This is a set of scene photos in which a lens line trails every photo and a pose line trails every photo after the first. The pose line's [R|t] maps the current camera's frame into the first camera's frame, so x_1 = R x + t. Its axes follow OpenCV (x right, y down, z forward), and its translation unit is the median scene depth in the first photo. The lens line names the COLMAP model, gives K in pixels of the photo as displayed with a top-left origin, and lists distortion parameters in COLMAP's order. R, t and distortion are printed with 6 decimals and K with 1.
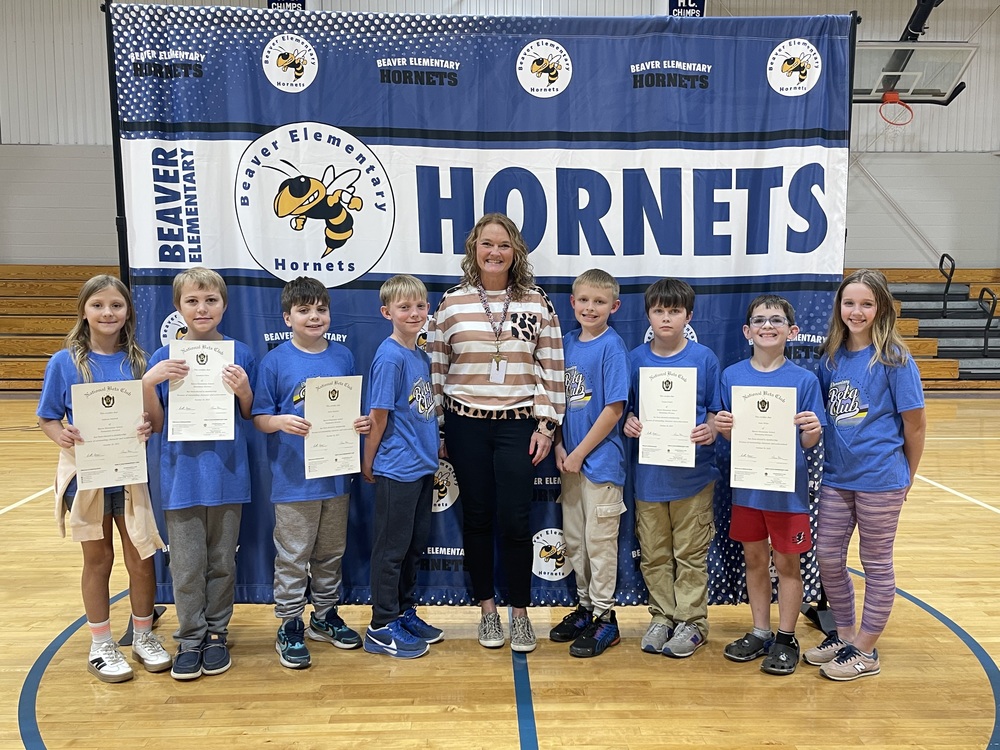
lens RADIAL K [[905.2, 0, 506.4], [0, 905.2, 372.5], [0, 0, 1]] dist [0.022515, 0.004964]
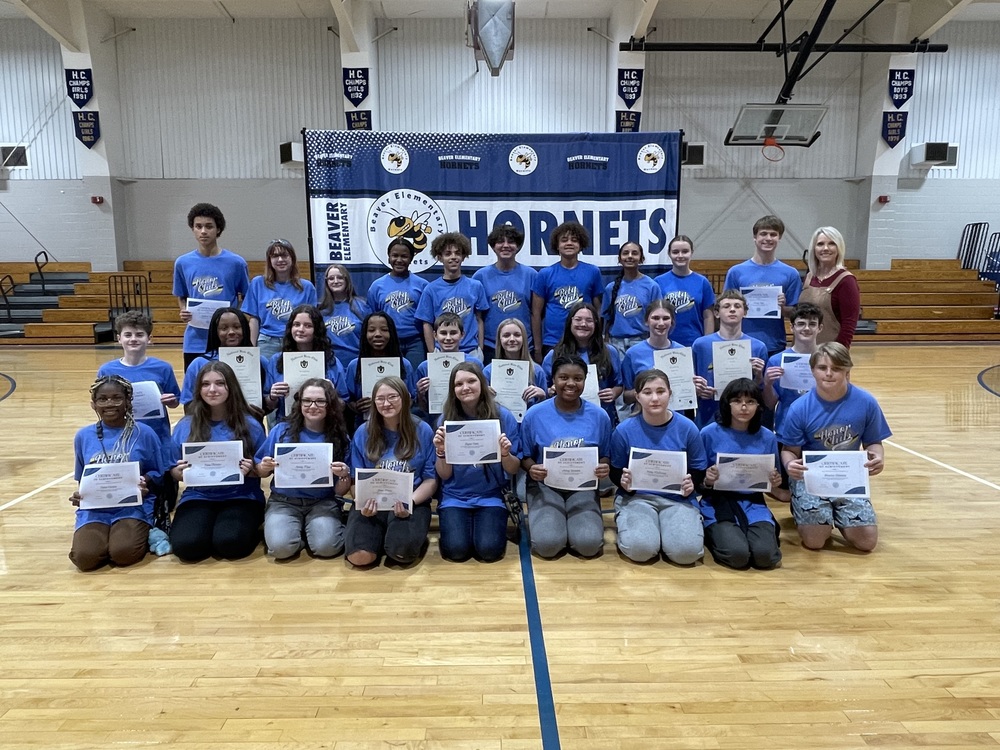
lens RADIAL K [[694.2, 0, 491.7], [0, 694.2, 381.2], [0, 0, 1]] dist [-0.001017, -0.002285]
pose [[0.999742, -0.001429, -0.022675, 0.006714], [0.002734, 0.998335, 0.057624, 0.056530], [0.022555, -0.057671, 0.998081, -0.528411]]
